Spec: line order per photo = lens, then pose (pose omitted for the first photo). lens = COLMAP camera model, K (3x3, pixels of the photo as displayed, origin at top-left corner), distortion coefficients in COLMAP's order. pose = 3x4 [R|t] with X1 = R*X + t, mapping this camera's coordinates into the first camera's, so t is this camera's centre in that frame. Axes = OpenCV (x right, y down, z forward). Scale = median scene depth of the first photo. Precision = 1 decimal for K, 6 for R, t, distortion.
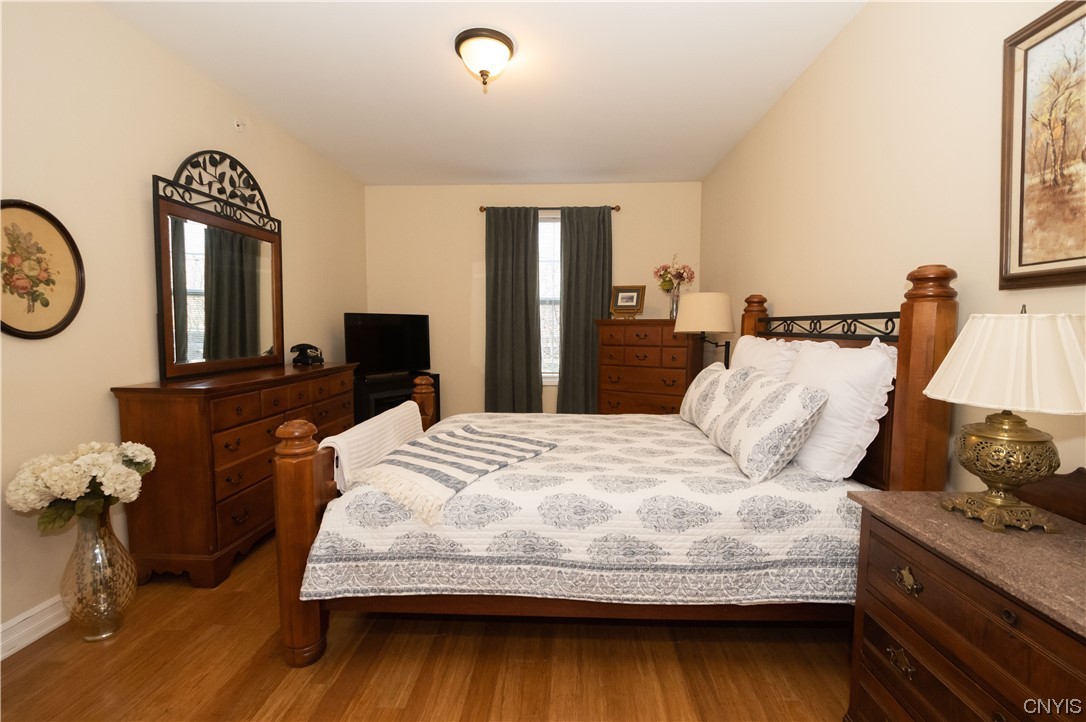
lens RADIAL K [[478.0, 0, 543.9], [0, 478.0, 367.5], [0, 0, 1]] dist [0.008473, -0.007204]
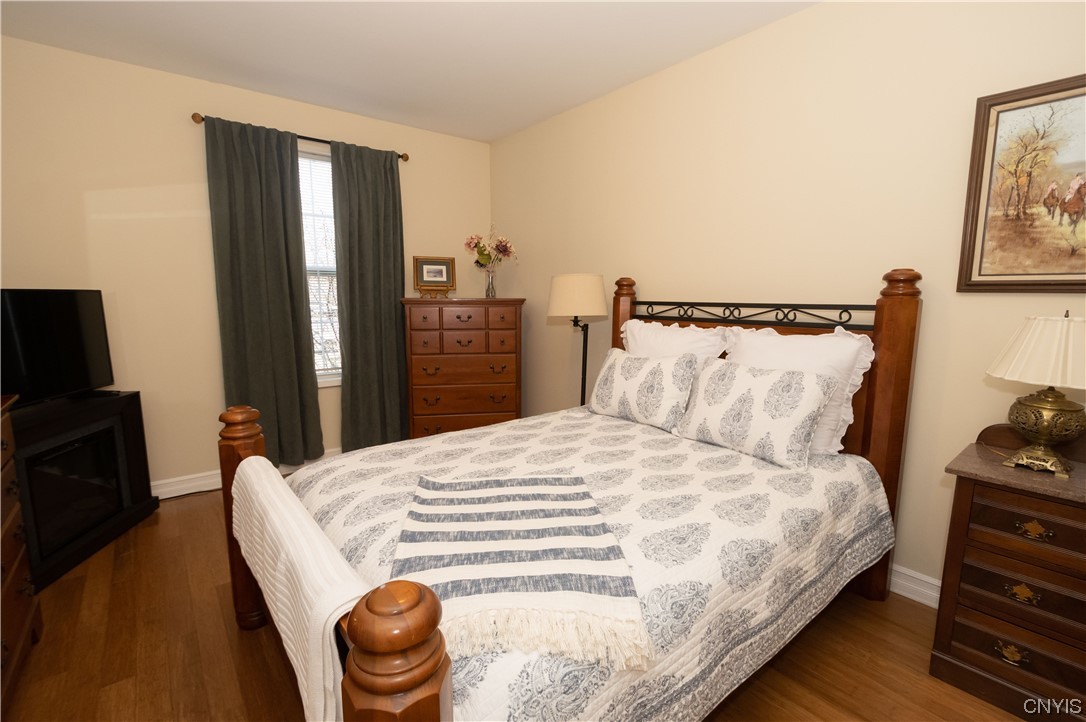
lens RADIAL K [[493.6, 0, 545.3], [0, 493.6, 366.0], [0, 0, 1]] dist [0.008835, -0.008587]
pose [[0.747065, -0.094997, 0.657928, -0.634241], [0.055424, 0.995191, 0.080761, -0.101183], [-0.662436, -0.023868, 0.748738, 0.556928]]
